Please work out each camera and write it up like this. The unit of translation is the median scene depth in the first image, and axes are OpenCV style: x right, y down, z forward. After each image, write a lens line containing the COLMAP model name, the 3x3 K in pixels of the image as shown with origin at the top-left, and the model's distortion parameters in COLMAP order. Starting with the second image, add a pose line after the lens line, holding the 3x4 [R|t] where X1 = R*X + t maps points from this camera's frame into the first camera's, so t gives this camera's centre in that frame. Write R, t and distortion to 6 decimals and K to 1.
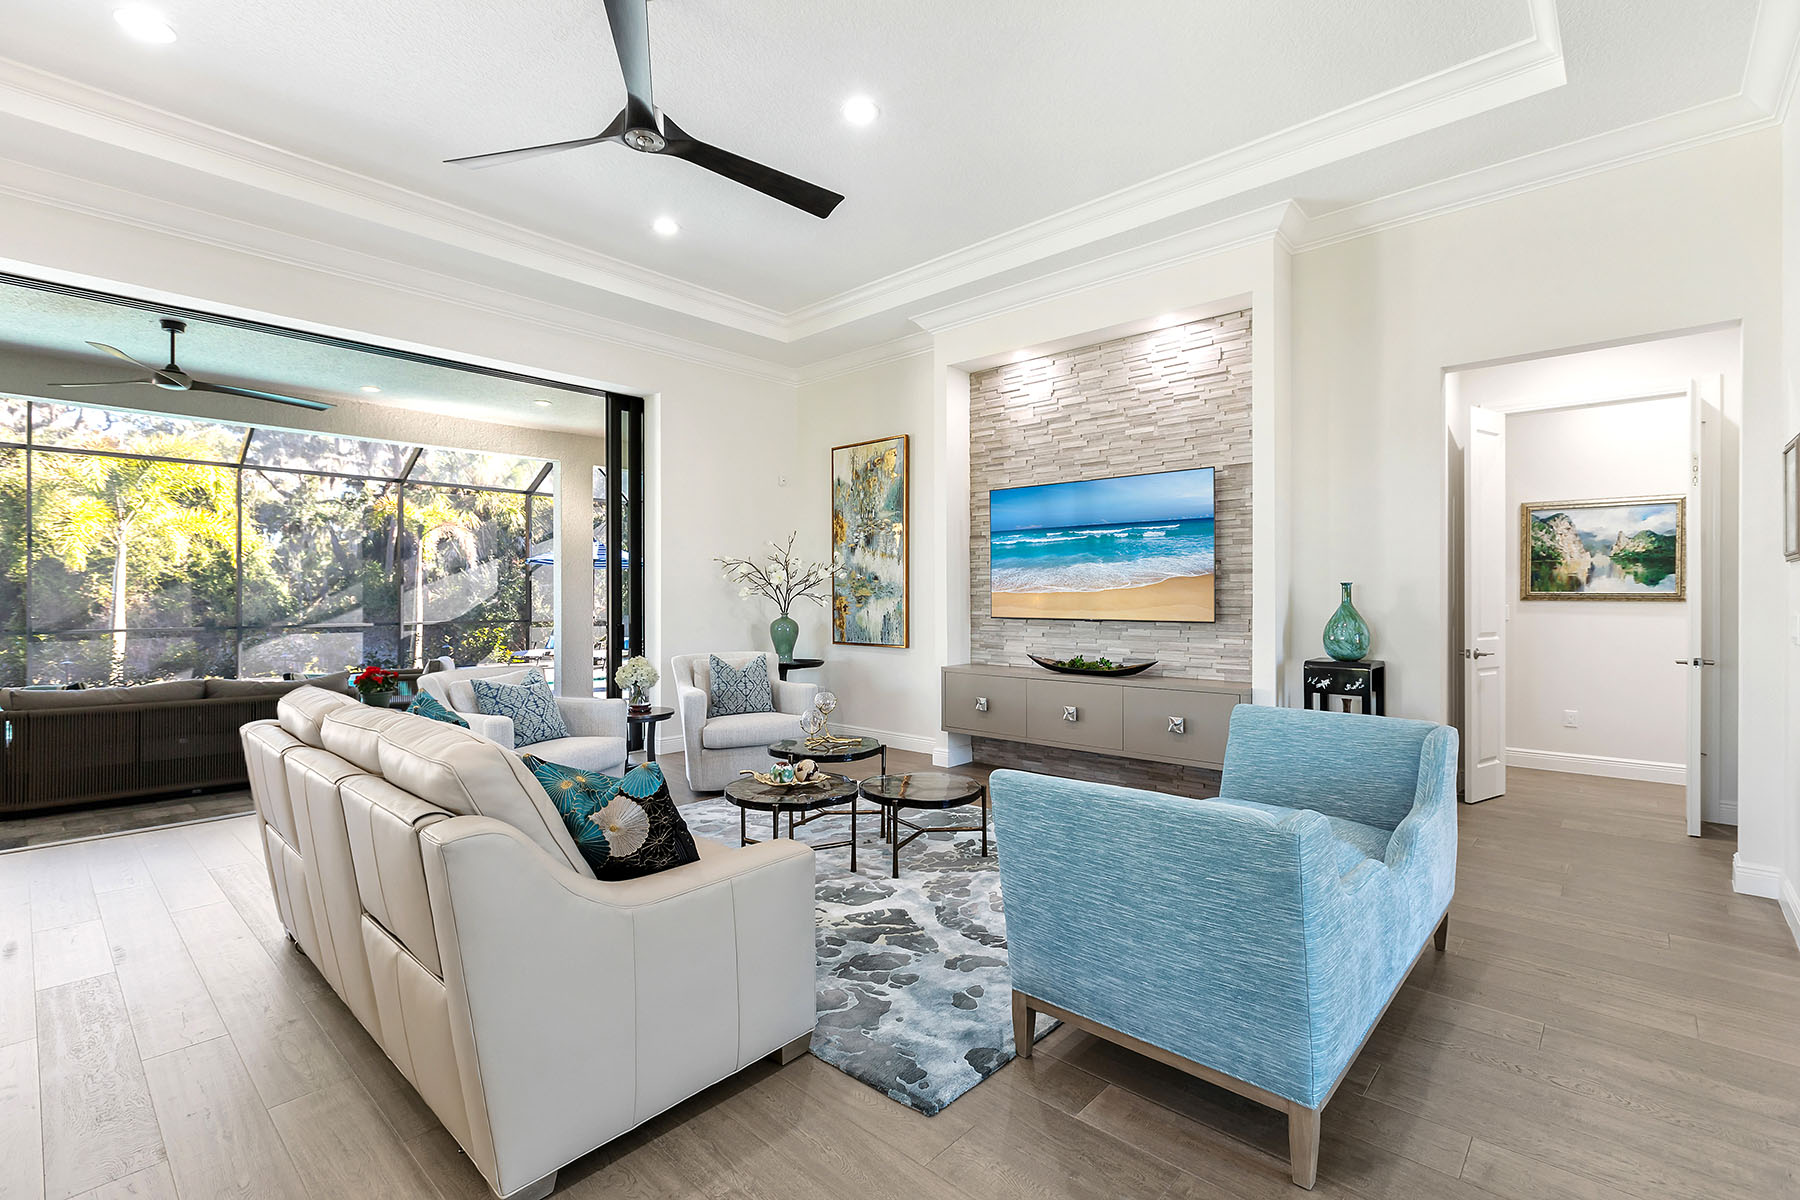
lens RADIAL K [[804.6, 0, 914.6], [0, 804.6, 596.2], [0, 0, 1]] dist [0.002357, -0.002263]
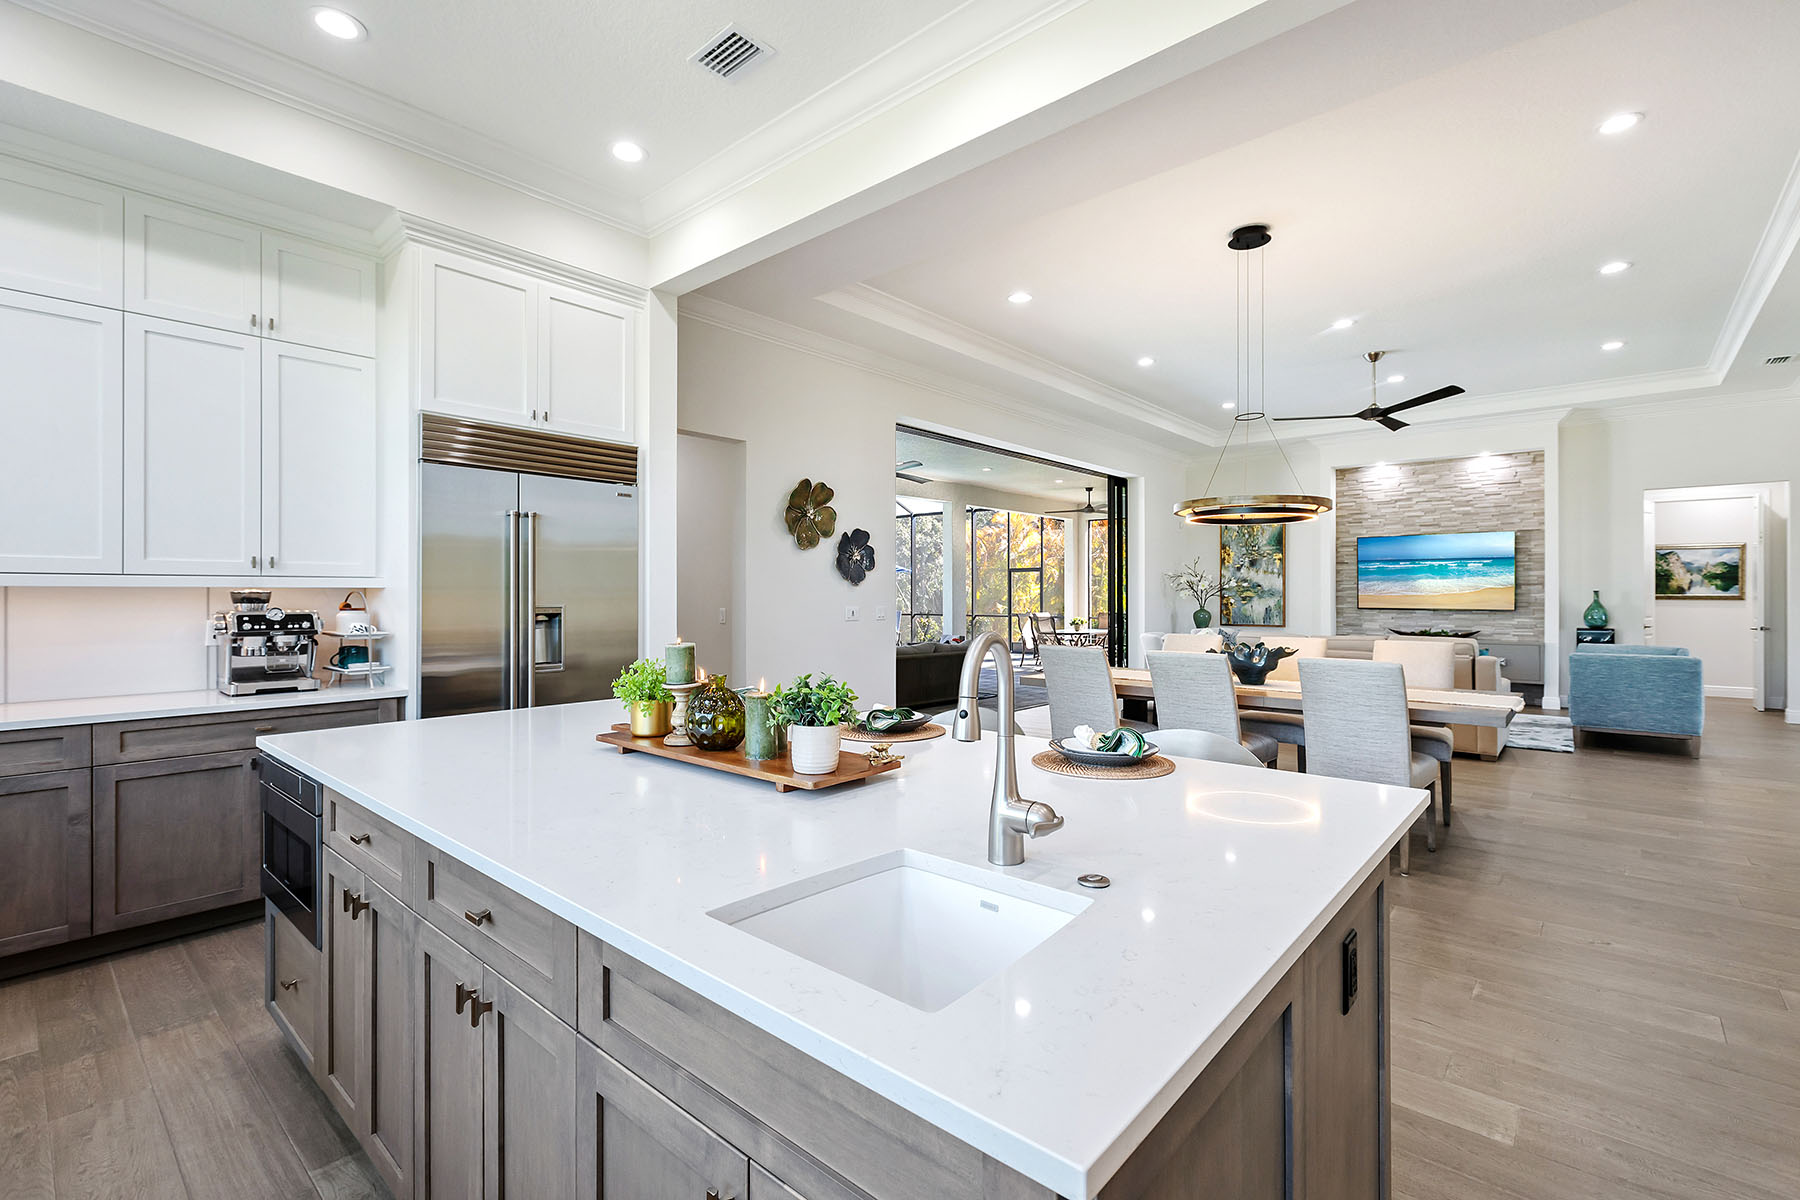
lens RADIAL K [[804.6, 0, 909.1], [0, 804.6, 591.3], [0, 0, 1]] dist [0.002357, -0.002263]
pose [[0.999831, 0.001403, 0.018306, -0.954807], [-0.001301, 0.999983, -0.005607, -0.000953], [-0.018313, 0.005582, 0.999817, -0.783502]]
